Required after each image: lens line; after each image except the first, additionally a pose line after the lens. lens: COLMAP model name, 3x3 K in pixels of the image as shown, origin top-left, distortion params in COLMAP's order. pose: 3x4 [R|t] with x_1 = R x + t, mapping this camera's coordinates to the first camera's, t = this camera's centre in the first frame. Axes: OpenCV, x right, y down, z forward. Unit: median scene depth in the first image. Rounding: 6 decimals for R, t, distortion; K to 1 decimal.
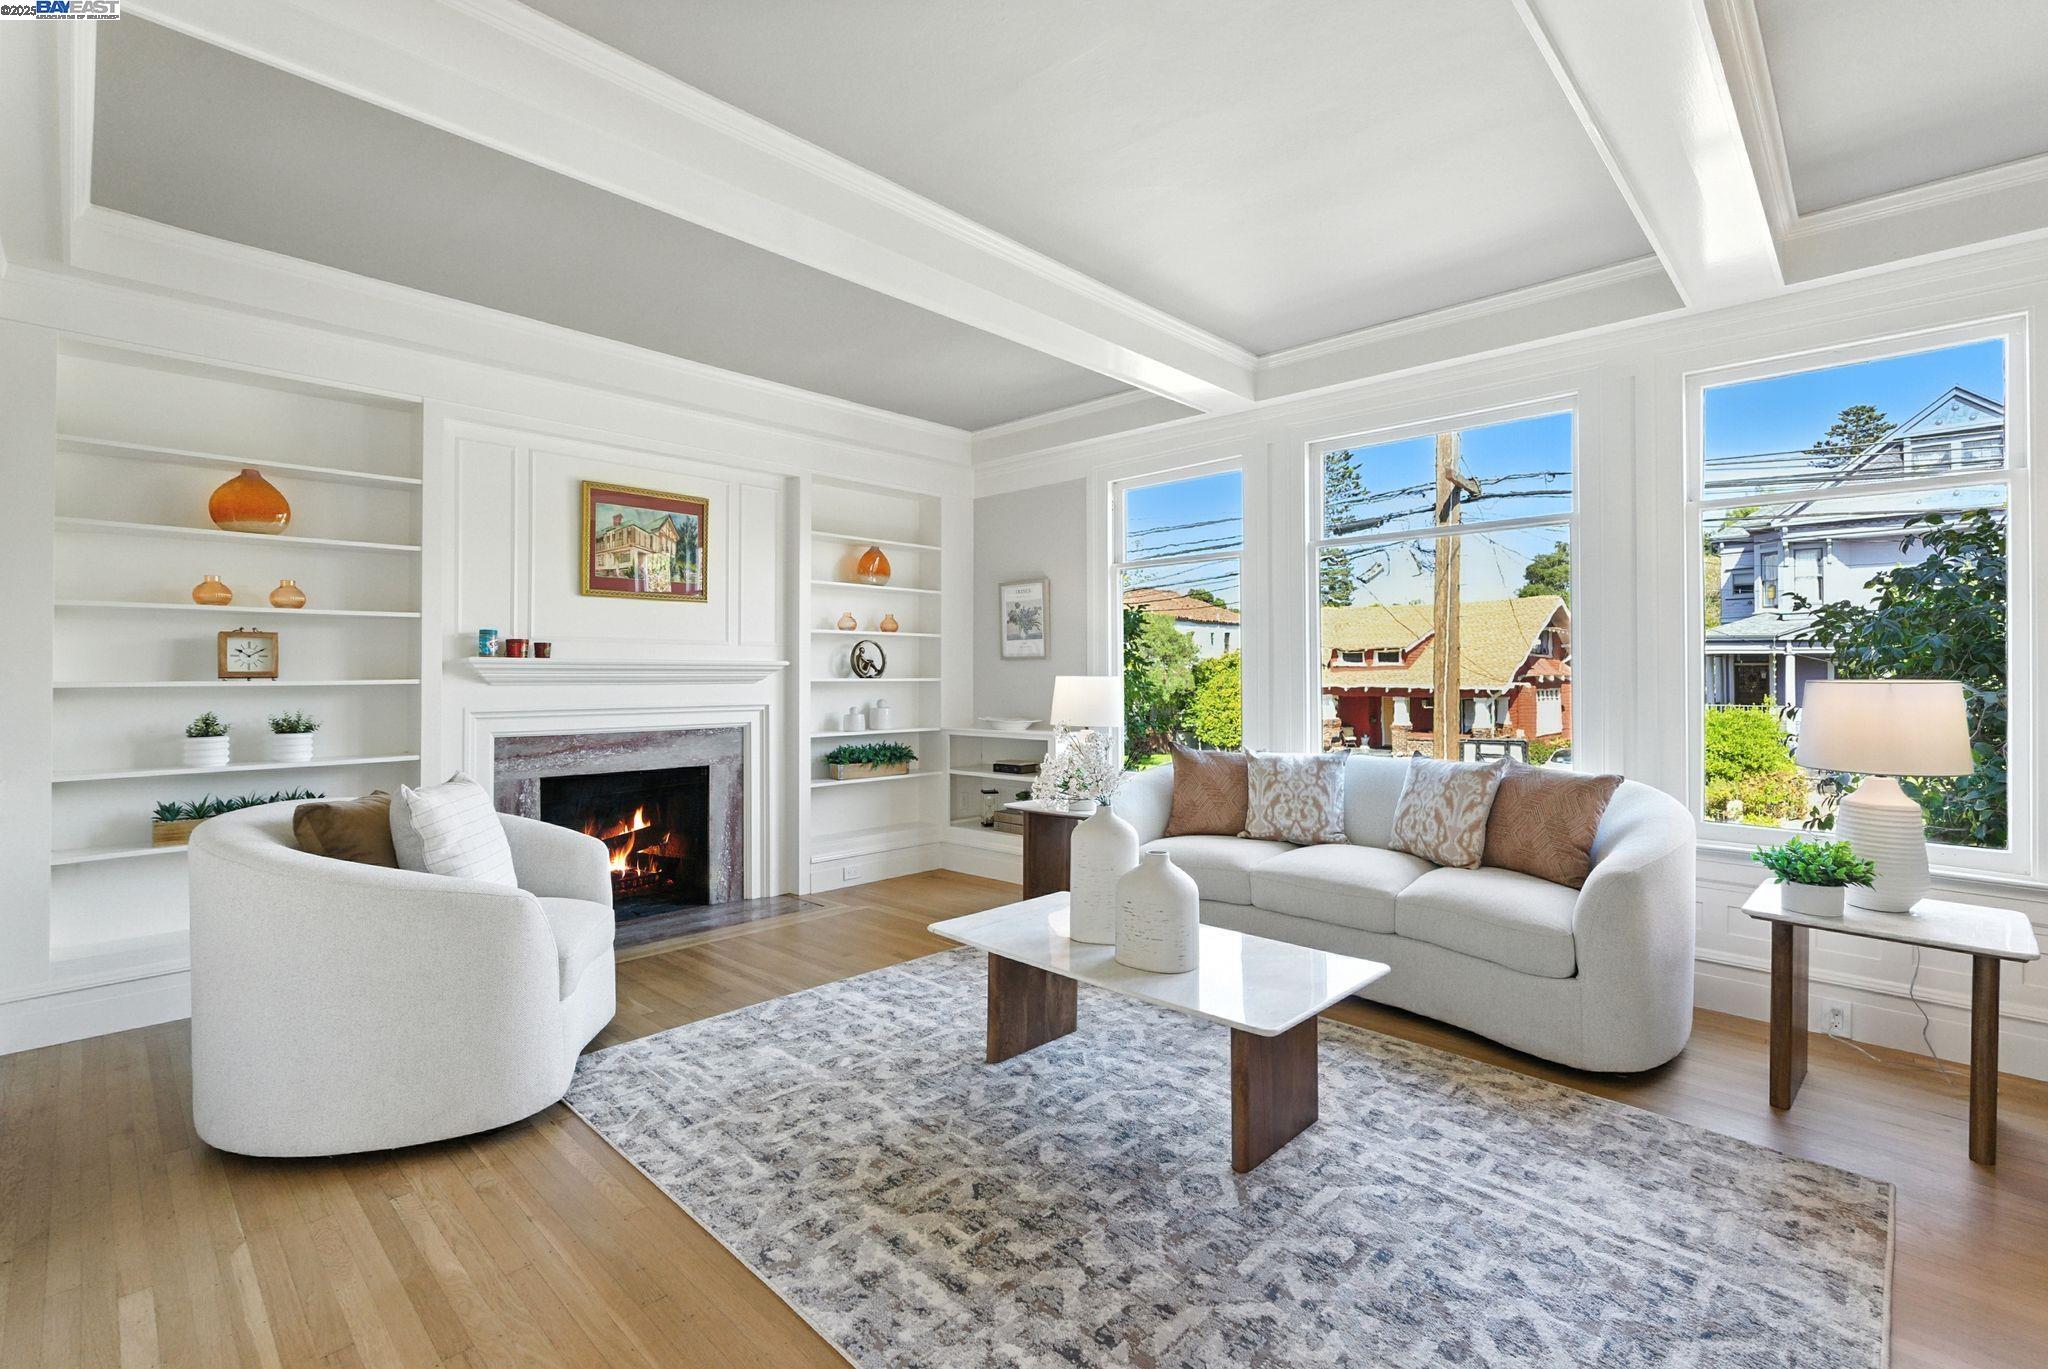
lens RADIAL K [[909.9, 0, 1008.3], [0, 909.9, 674.4], [0, 0, 1]] dist [-0.012530, 0.004735]
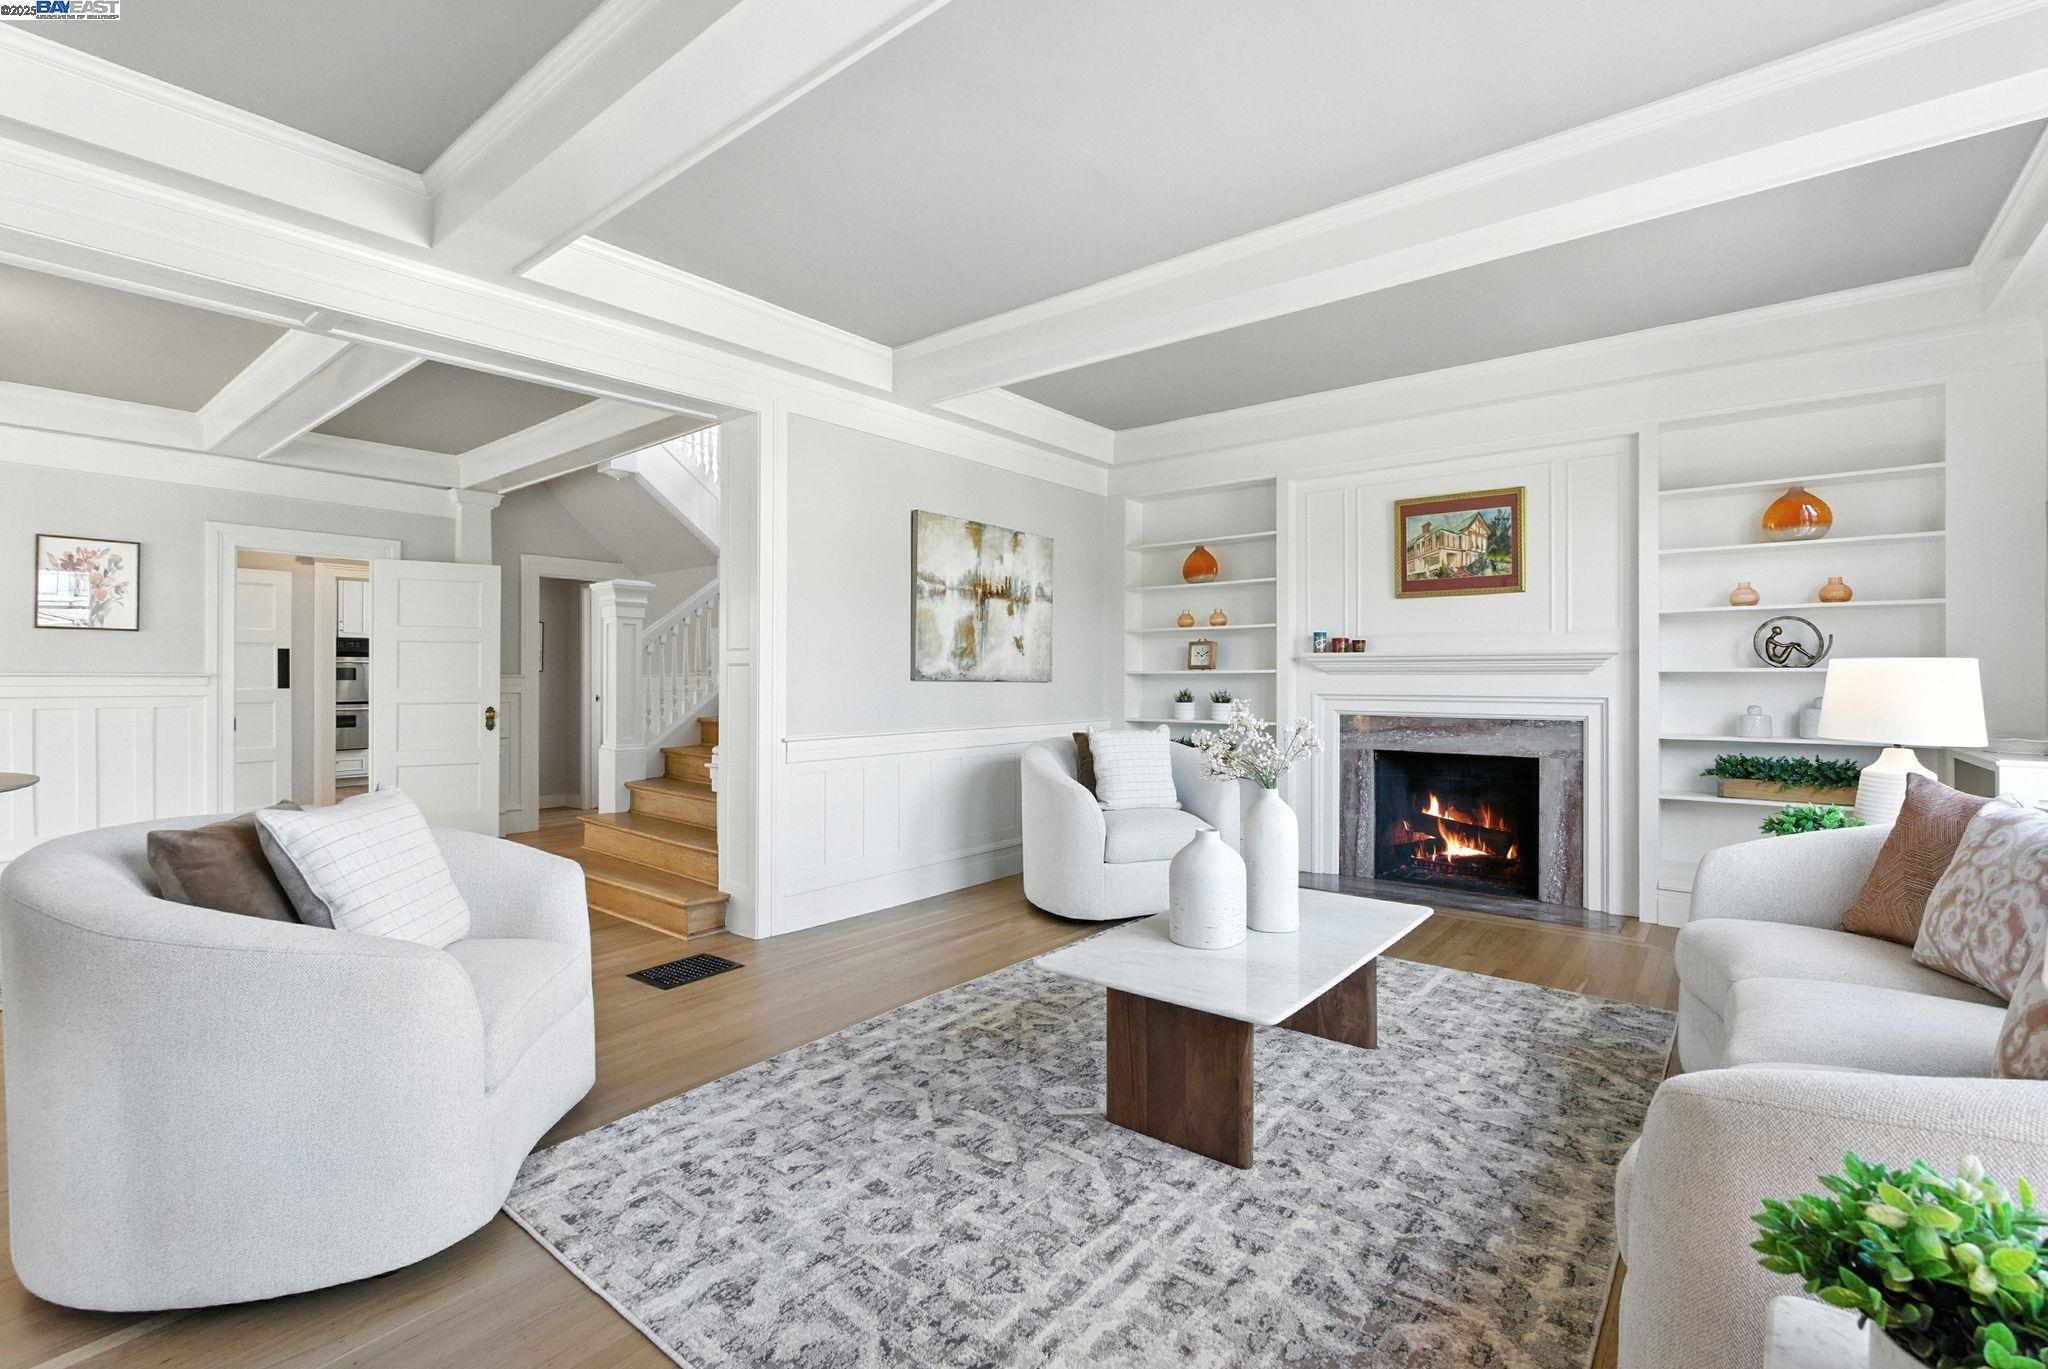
lens RADIAL K [[909.9, 0, 1029.0], [0, 909.9, 676.1], [0, 0, 1]] dist [-0.012530, 0.004735]
pose [[0.109934, -0.001155, -0.993938, 0.832473], [0.000171, 0.999999, -0.001143, 0.019438], [0.993939, -0.000044, 0.109935, 0.504027]]
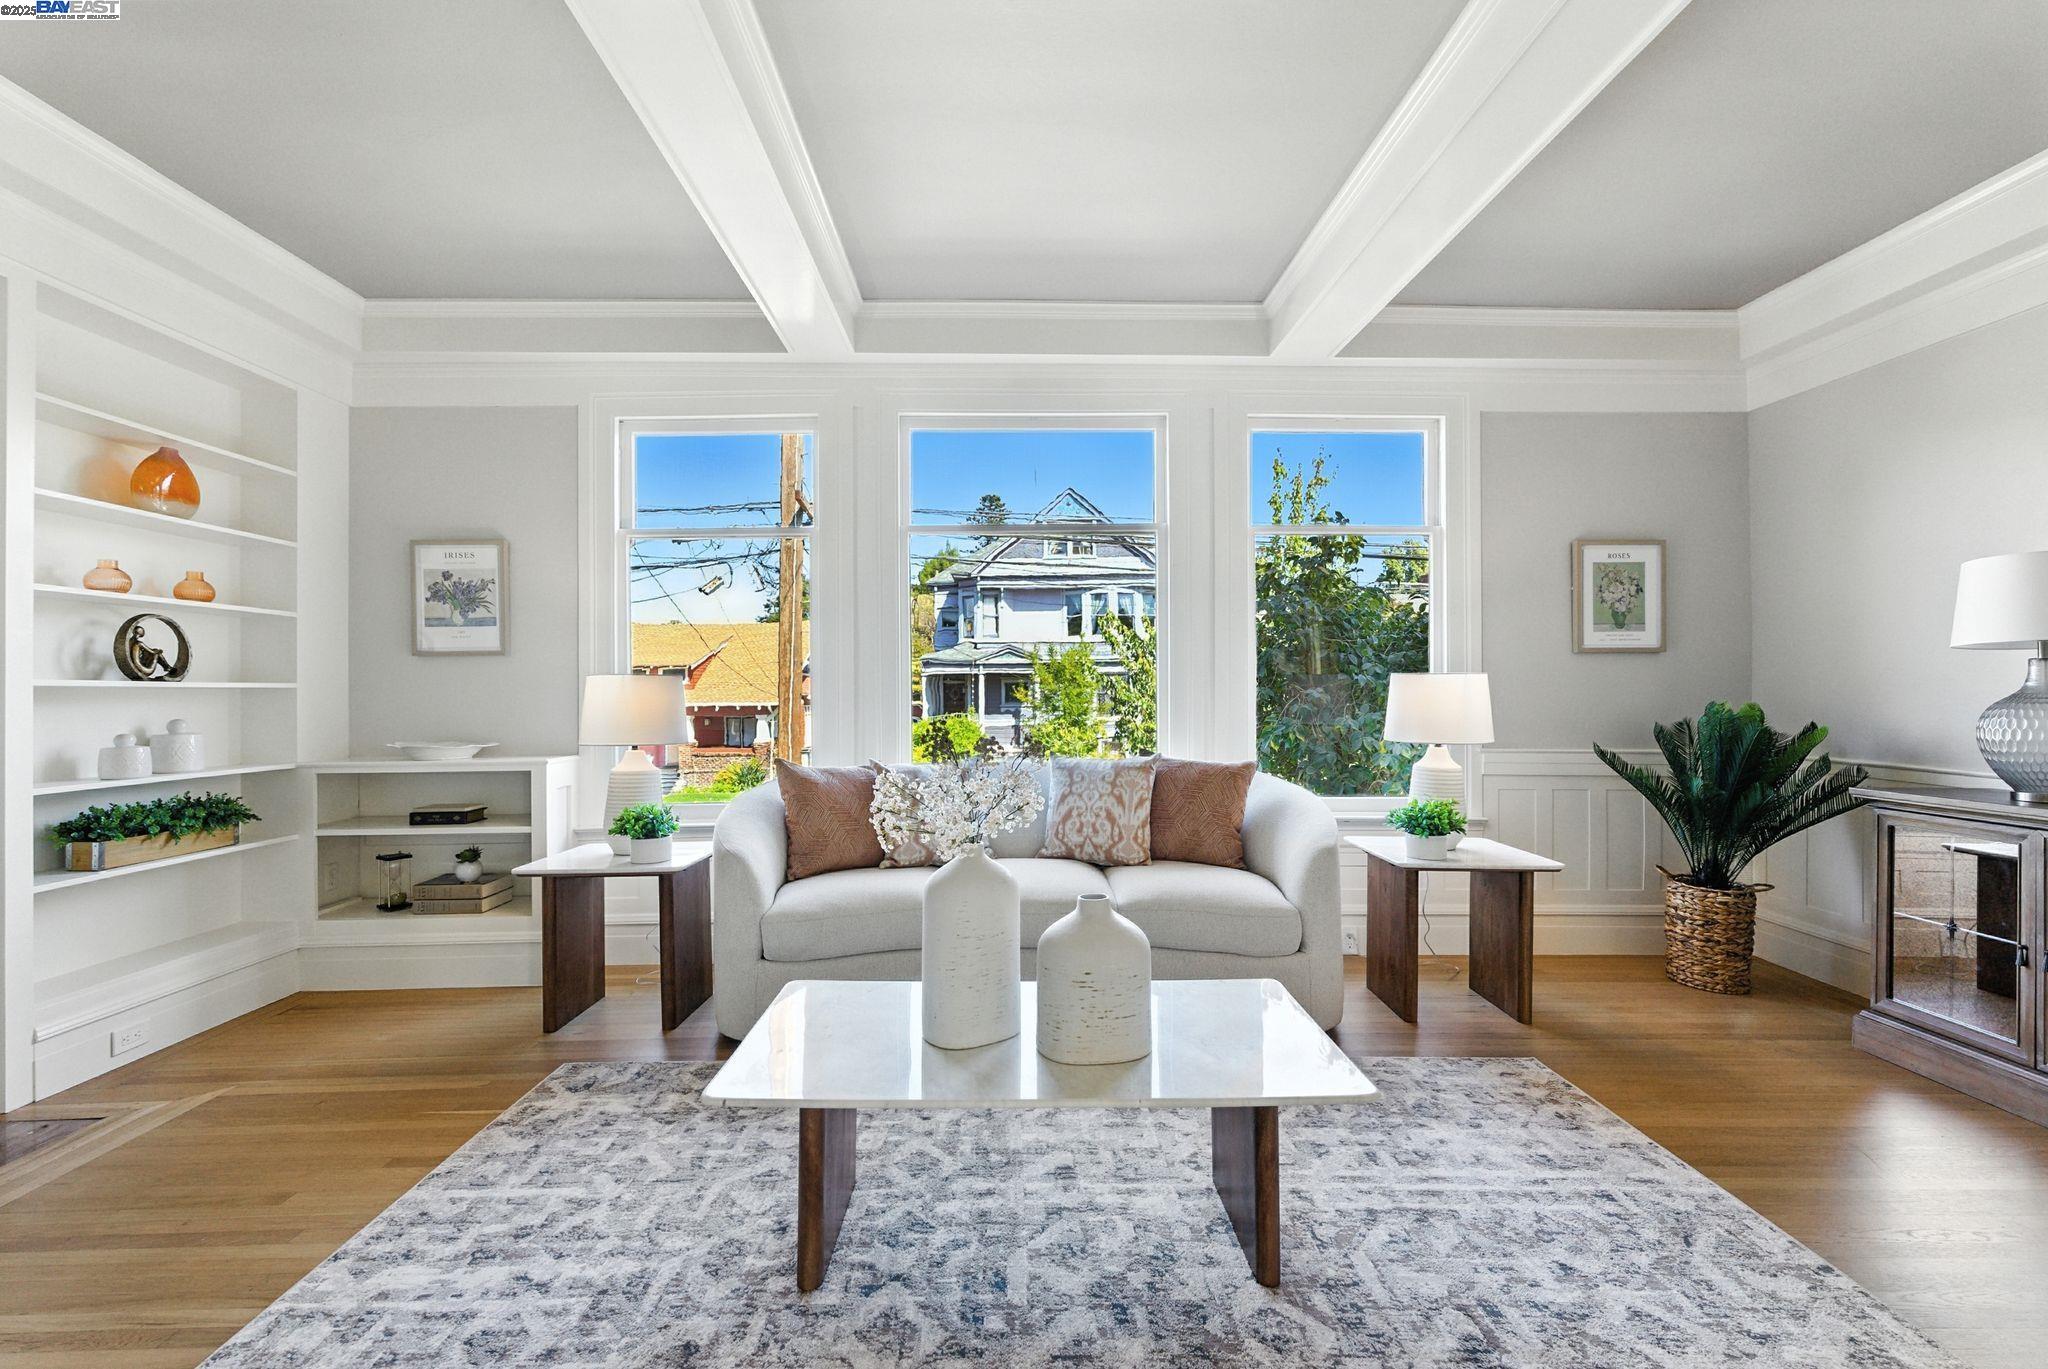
lens RADIAL K [[909.9, 0, 1014.2], [0, 909.9, 682.8], [0, 0, 1]] dist [-0.012530, 0.004735]
pose [[0.702692, 0.003087, 0.711487, -0.290745], [0.006321, 0.999924, -0.010581, 0.023809], [-0.711466, 0.011933, 0.702619, 0.385985]]
